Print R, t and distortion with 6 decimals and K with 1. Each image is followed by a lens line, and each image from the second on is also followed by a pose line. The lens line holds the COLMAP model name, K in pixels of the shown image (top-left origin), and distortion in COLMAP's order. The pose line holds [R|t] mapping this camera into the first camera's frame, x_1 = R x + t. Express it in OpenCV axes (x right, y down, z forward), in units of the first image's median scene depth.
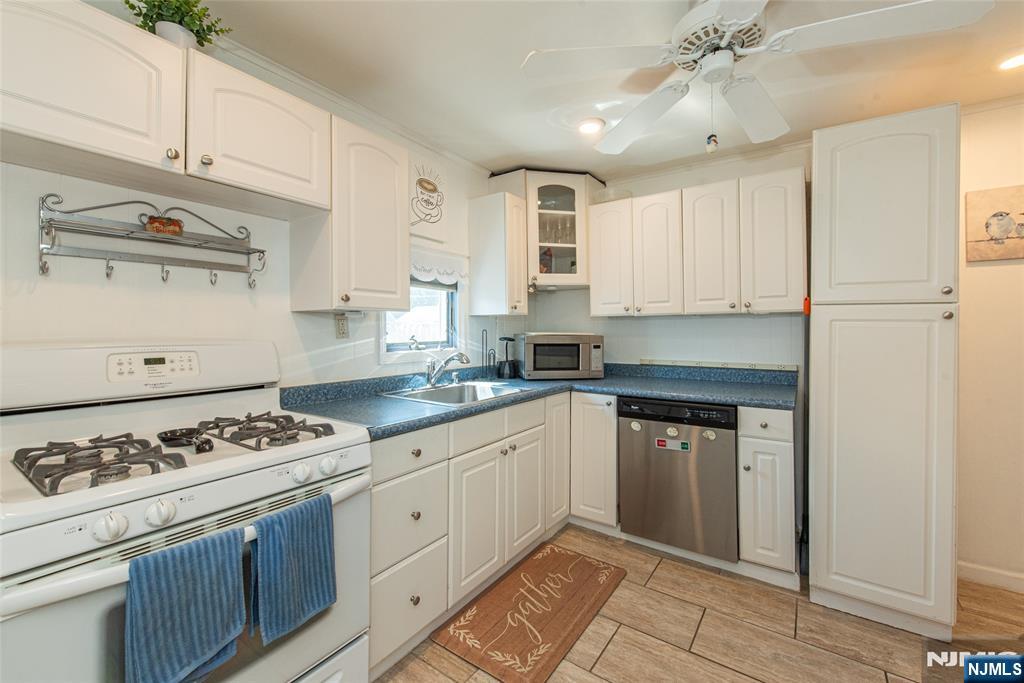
lens RADIAL K [[411.6, 0, 531.6], [0, 411.6, 326.5], [0, 0, 1]] dist [0.007122, -0.002264]
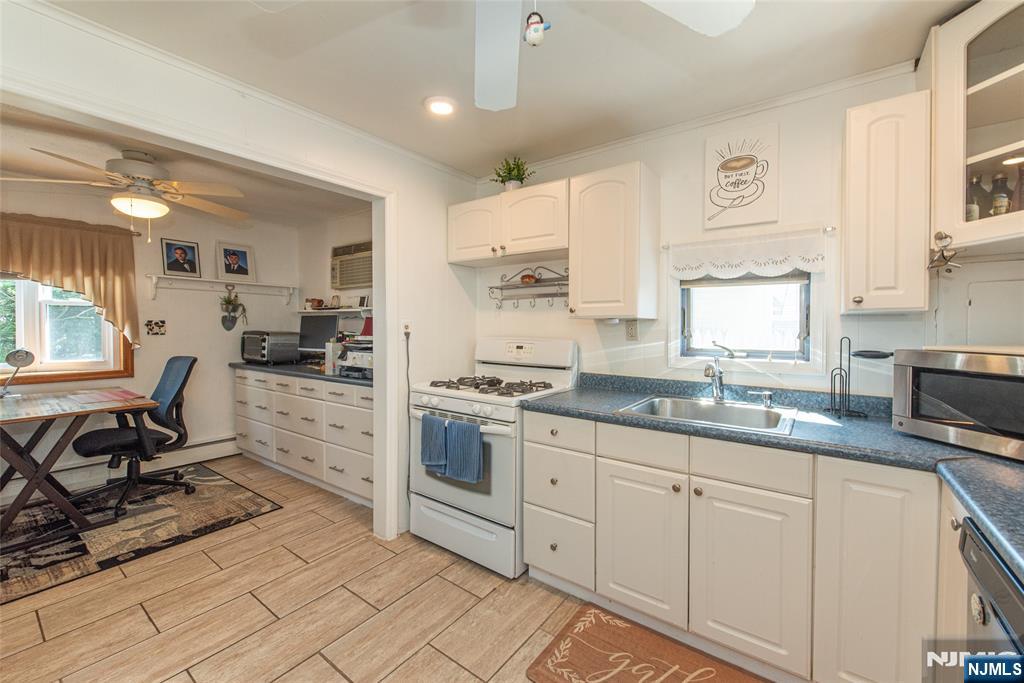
lens RADIAL K [[411.6, 0, 519.1], [0, 411.6, 332.6], [0, 0, 1]] dist [0.007122, -0.002264]
pose [[-0.033454, 0.020117, -0.999238, 0.822722], [0.004804, 0.999789, 0.019967, -0.021713], [0.999429, -0.004133, -0.033543, 0.784921]]
